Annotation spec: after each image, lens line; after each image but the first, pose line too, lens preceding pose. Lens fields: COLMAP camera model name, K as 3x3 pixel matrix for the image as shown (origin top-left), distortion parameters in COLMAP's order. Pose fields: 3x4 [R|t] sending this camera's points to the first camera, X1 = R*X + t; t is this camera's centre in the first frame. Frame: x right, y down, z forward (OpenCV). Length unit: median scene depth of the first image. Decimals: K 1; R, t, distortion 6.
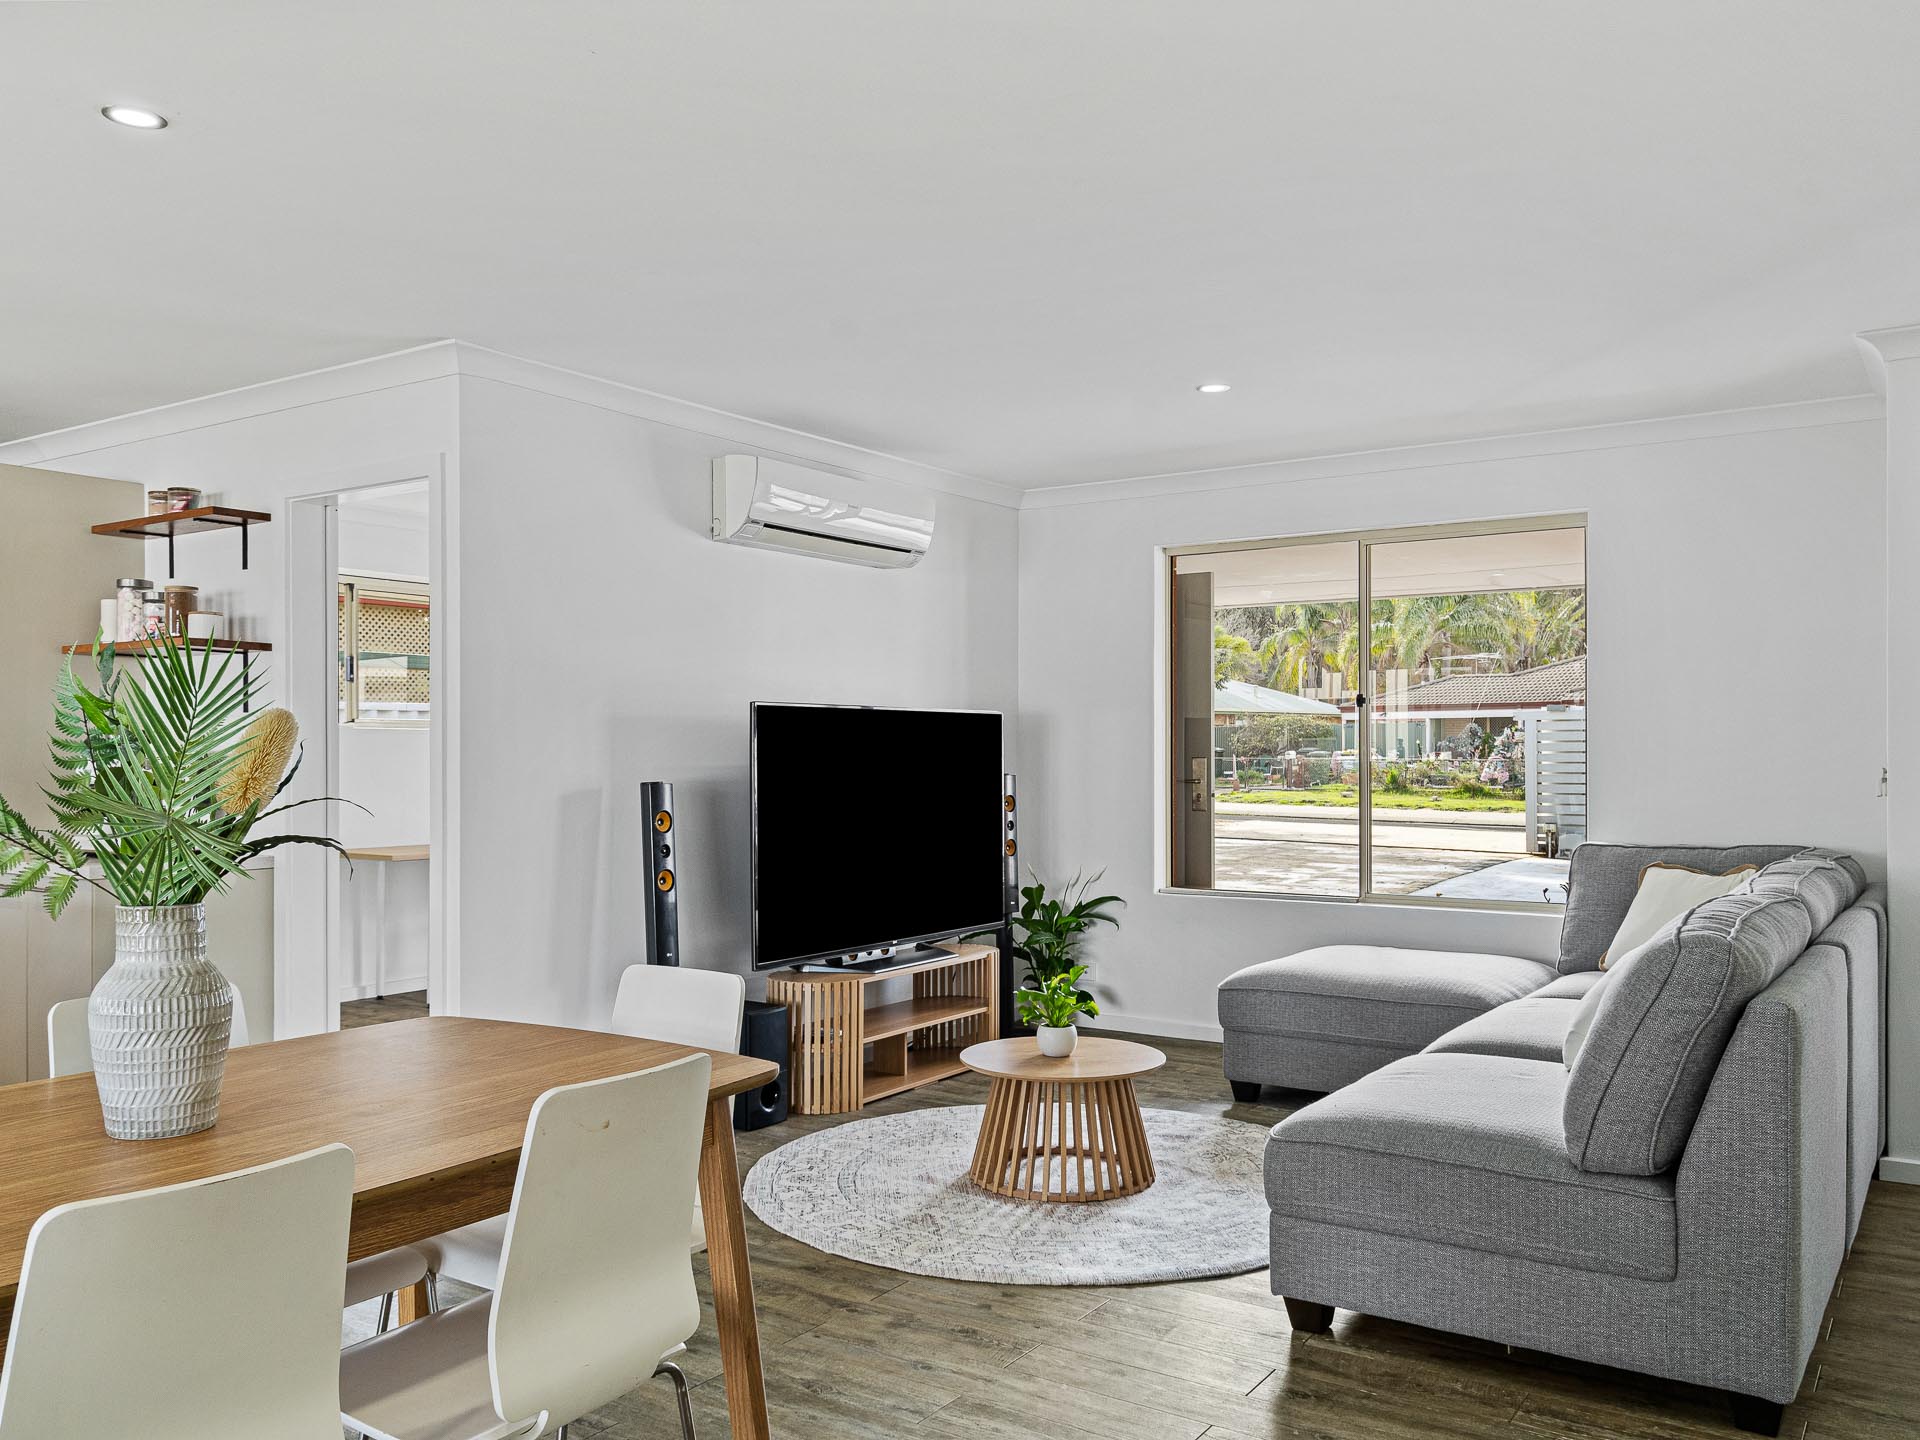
lens RADIAL K [[1498.1, 0, 985.2], [0, 1498.1, 751.8], [0, 0, 1]] dist [-0.003931, 0.007074]
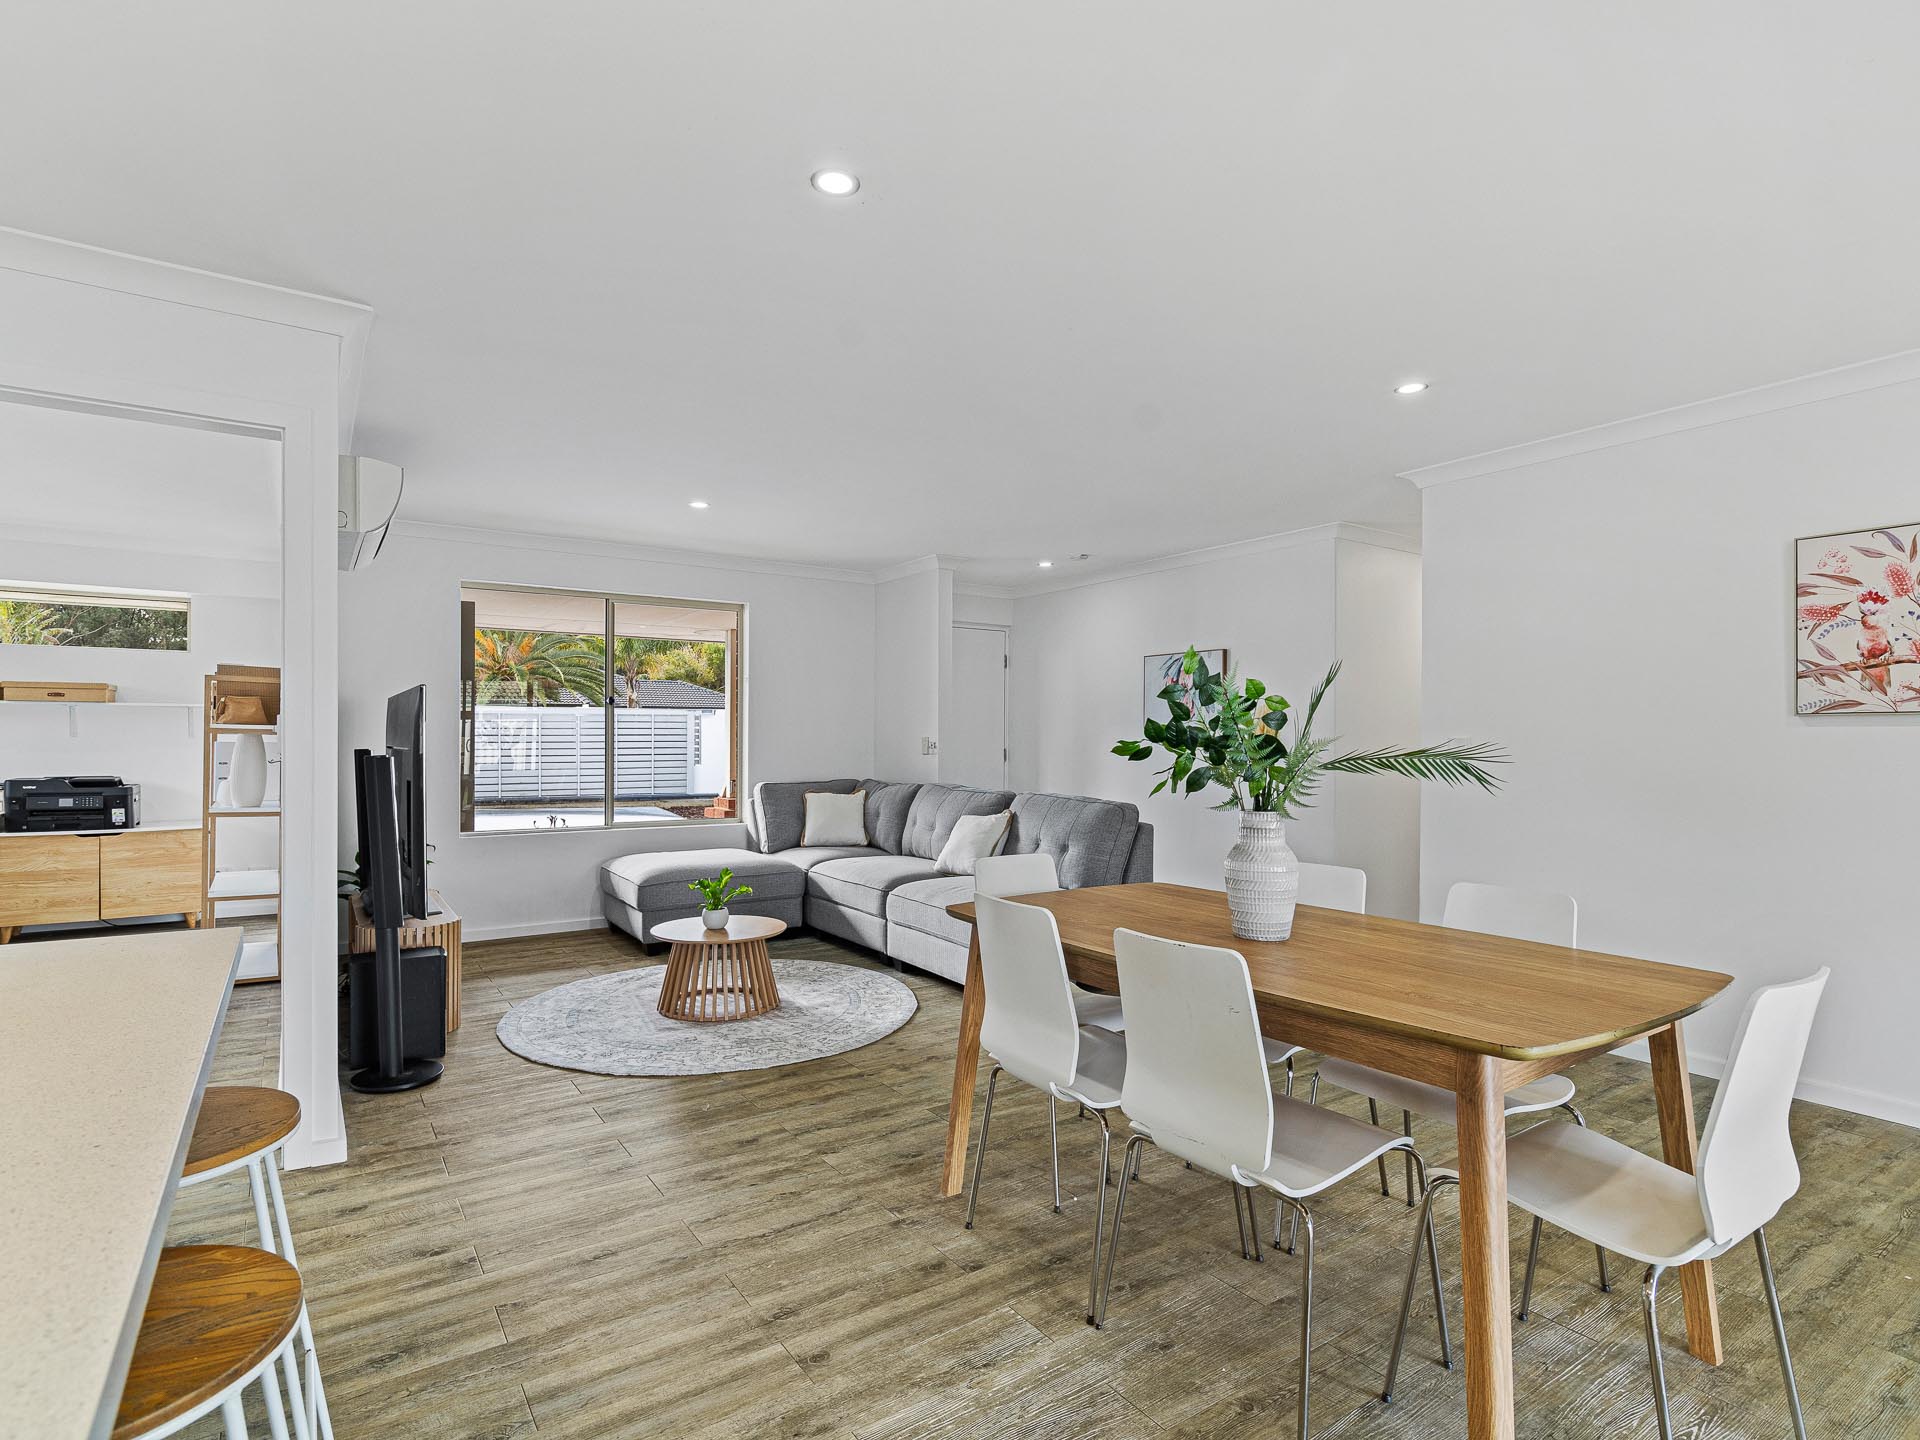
lens RADIAL K [[990.9, 0, 943.2], [0, 990.9, 721.5], [0, 0, 1]] dist [-0.007434, 0.001472]
pose [[0.396688, 0.014821, 0.917834, -0.700062], [0.000635, 0.999865, -0.016420, 0.006594], [-0.917953, 0.007097, 0.396625, 0.336080]]
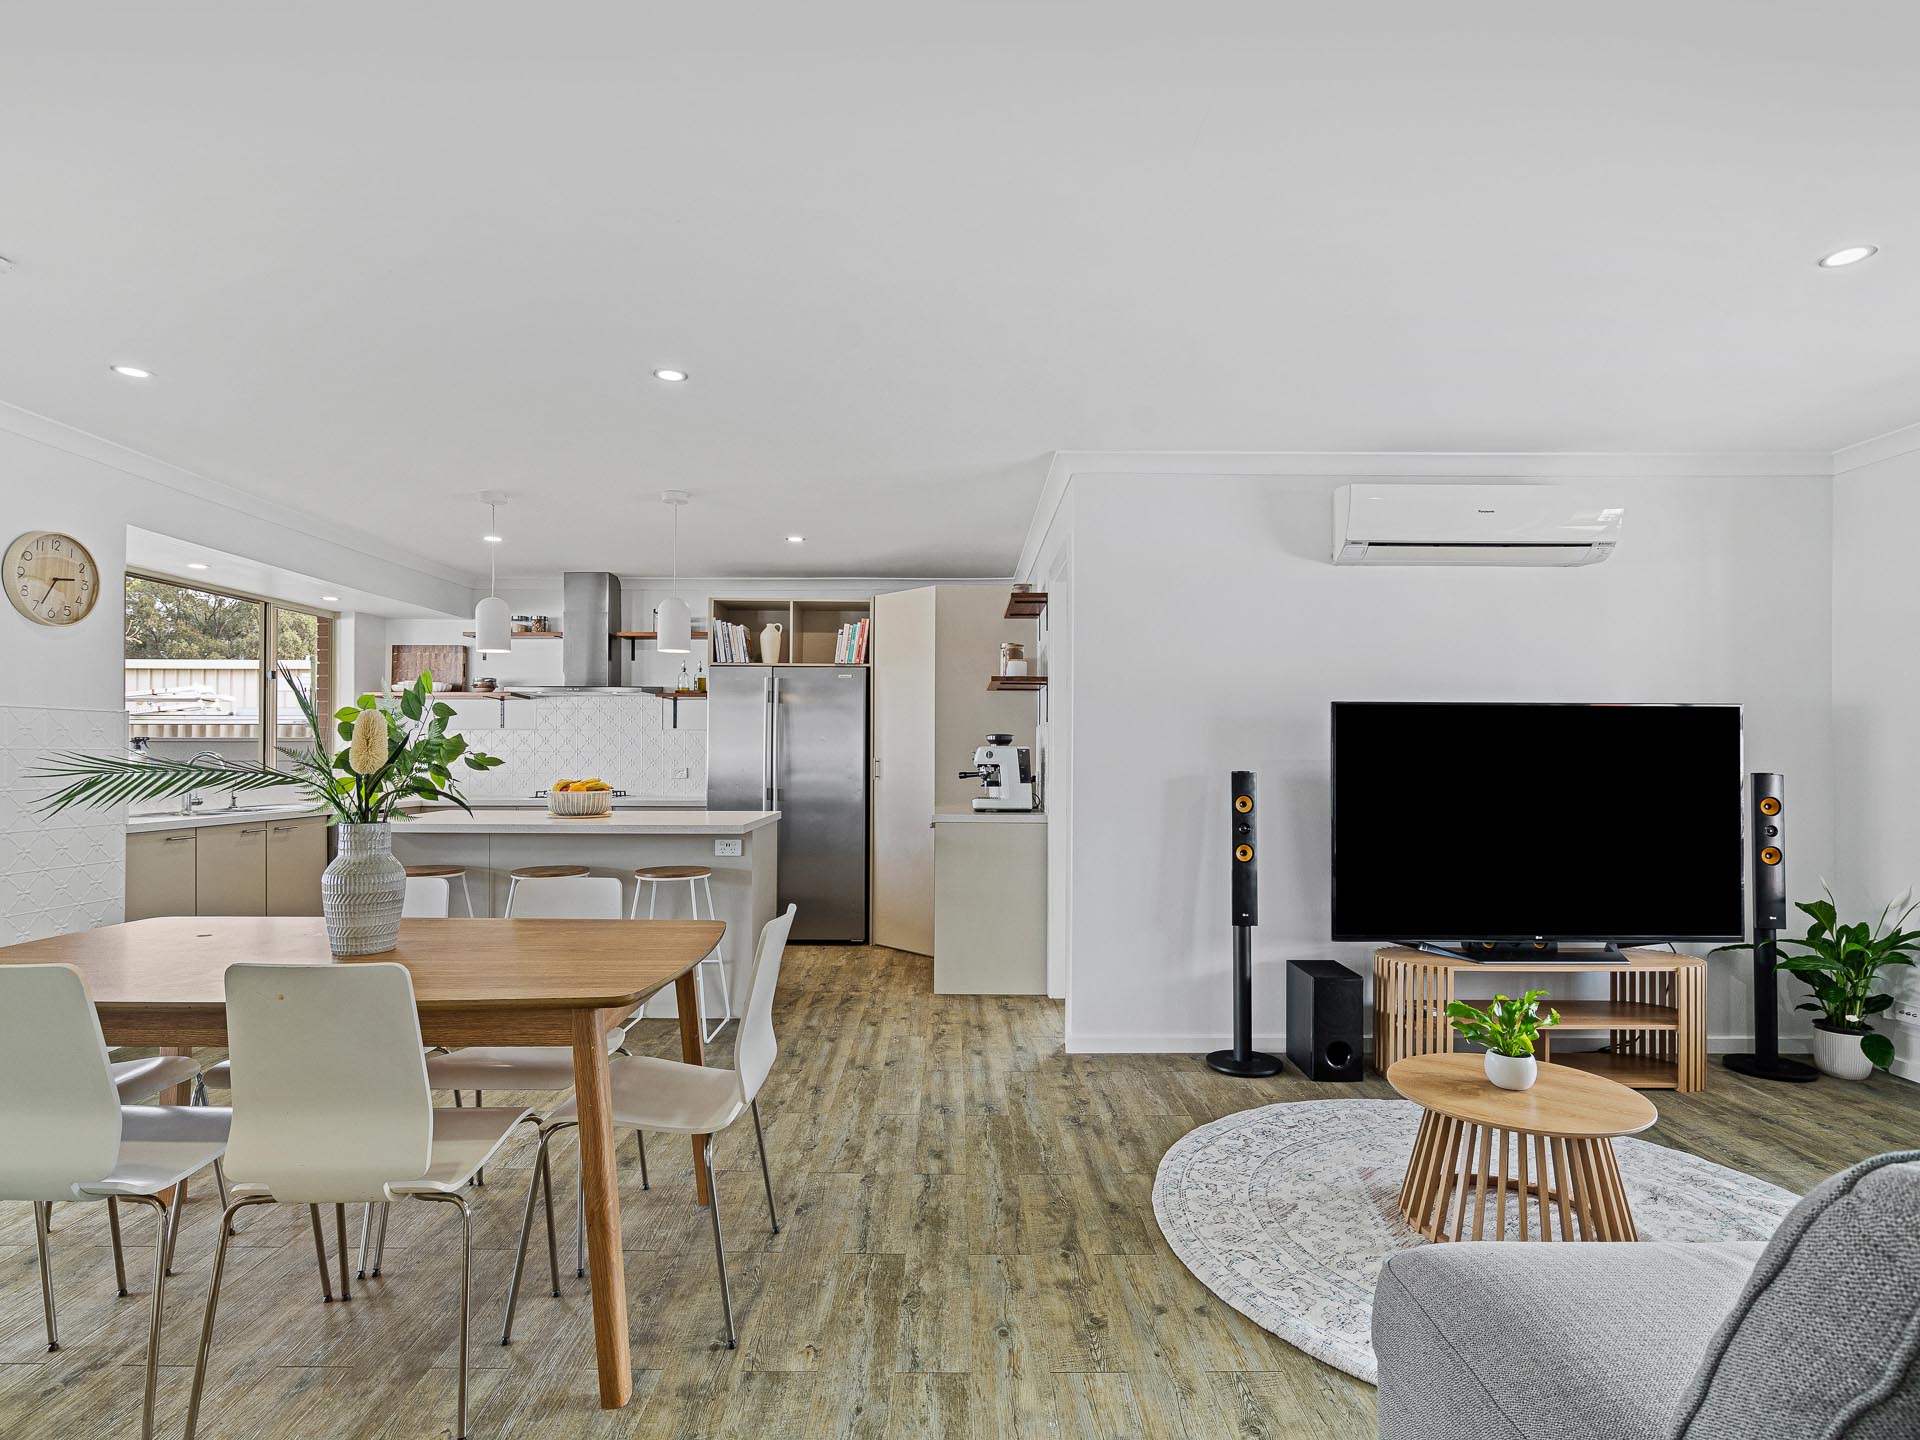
lens RADIAL K [[990.9, 0, 962.7], [0, 990.9, 748.3], [0, 0, 1]] dist [-0.007434, 0.001472]
pose [[0.554187, -0.002302, -0.832389, 0.313131], [-0.003752, 0.999979, -0.005264, 0.006731], [0.832383, 0.006040, 0.554167, 0.361092]]
